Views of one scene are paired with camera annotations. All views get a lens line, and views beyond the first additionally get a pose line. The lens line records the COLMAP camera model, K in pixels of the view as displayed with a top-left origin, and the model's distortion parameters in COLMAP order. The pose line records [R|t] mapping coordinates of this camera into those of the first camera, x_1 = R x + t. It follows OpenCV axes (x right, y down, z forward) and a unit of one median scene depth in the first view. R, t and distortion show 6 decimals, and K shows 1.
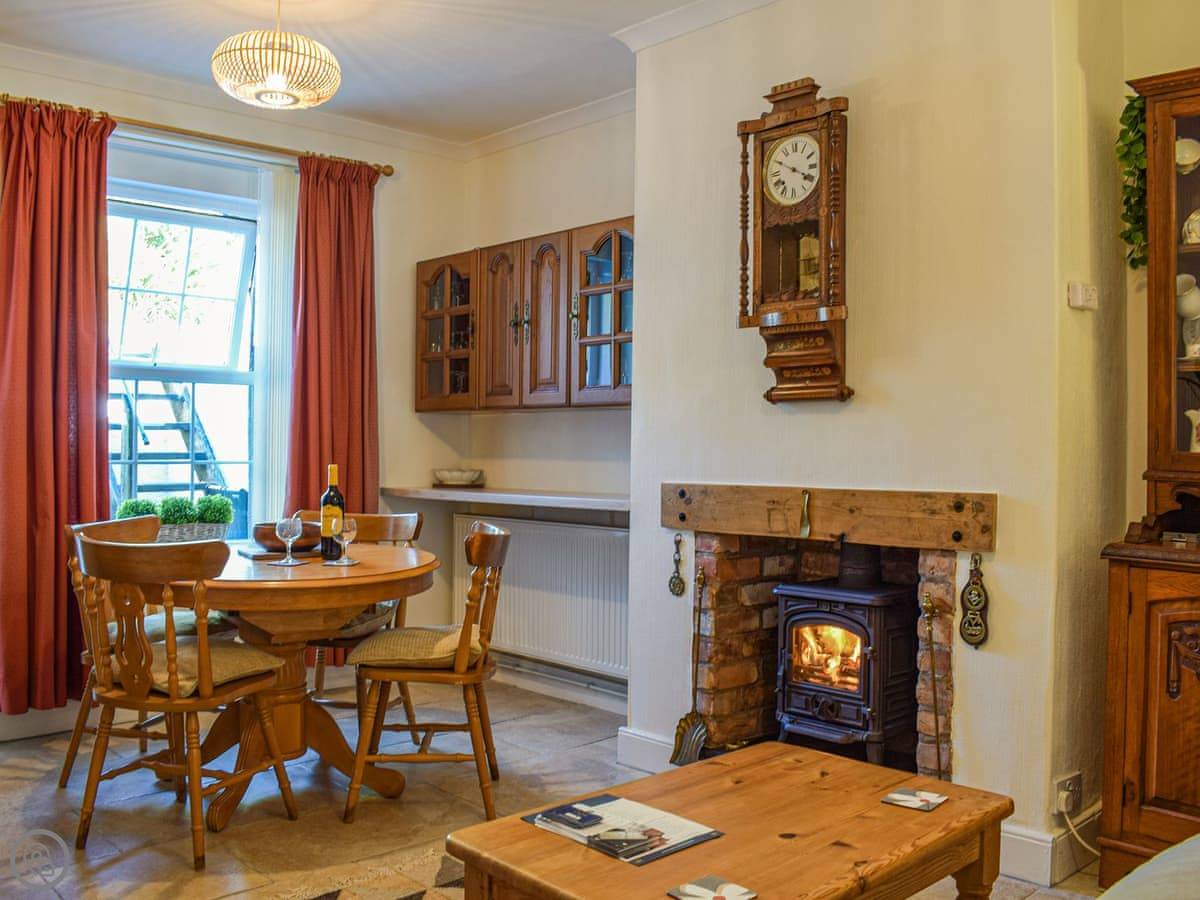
lens RADIAL K [[1079.7, 0, 600.0], [0, 1079.7, 450.0], [0, 0, 1]] dist [-0.097592, 0.006523]
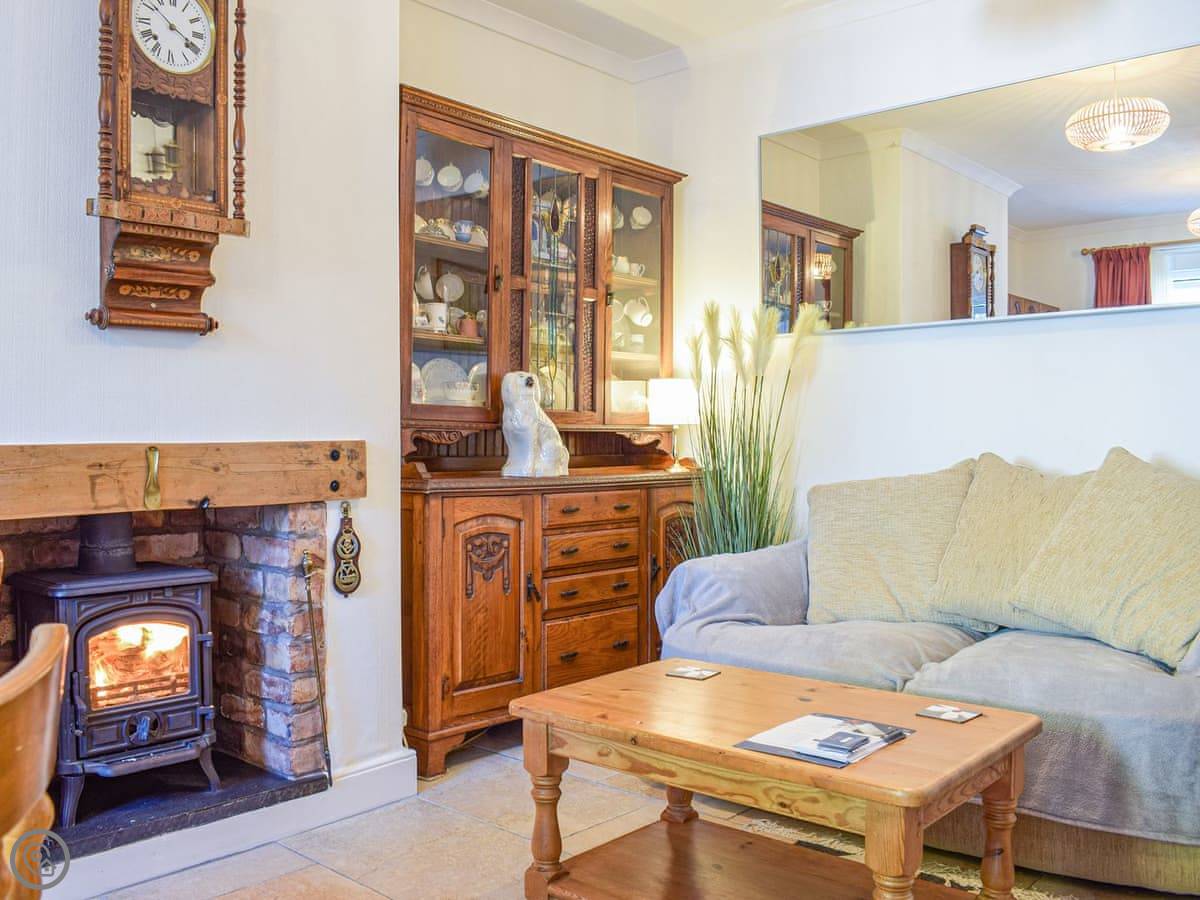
lens RADIAL K [[1010.1, 0, 600.0], [0, 1010.1, 450.0], [0, 0, 1]] dist [-0.113772, 0.004976]
pose [[-0.071998, -0.020135, 0.997202, -0.582793], [0.009321, 0.999739, 0.020859, 0.031091], [-0.997361, 0.010797, -0.071791, 0.812374]]
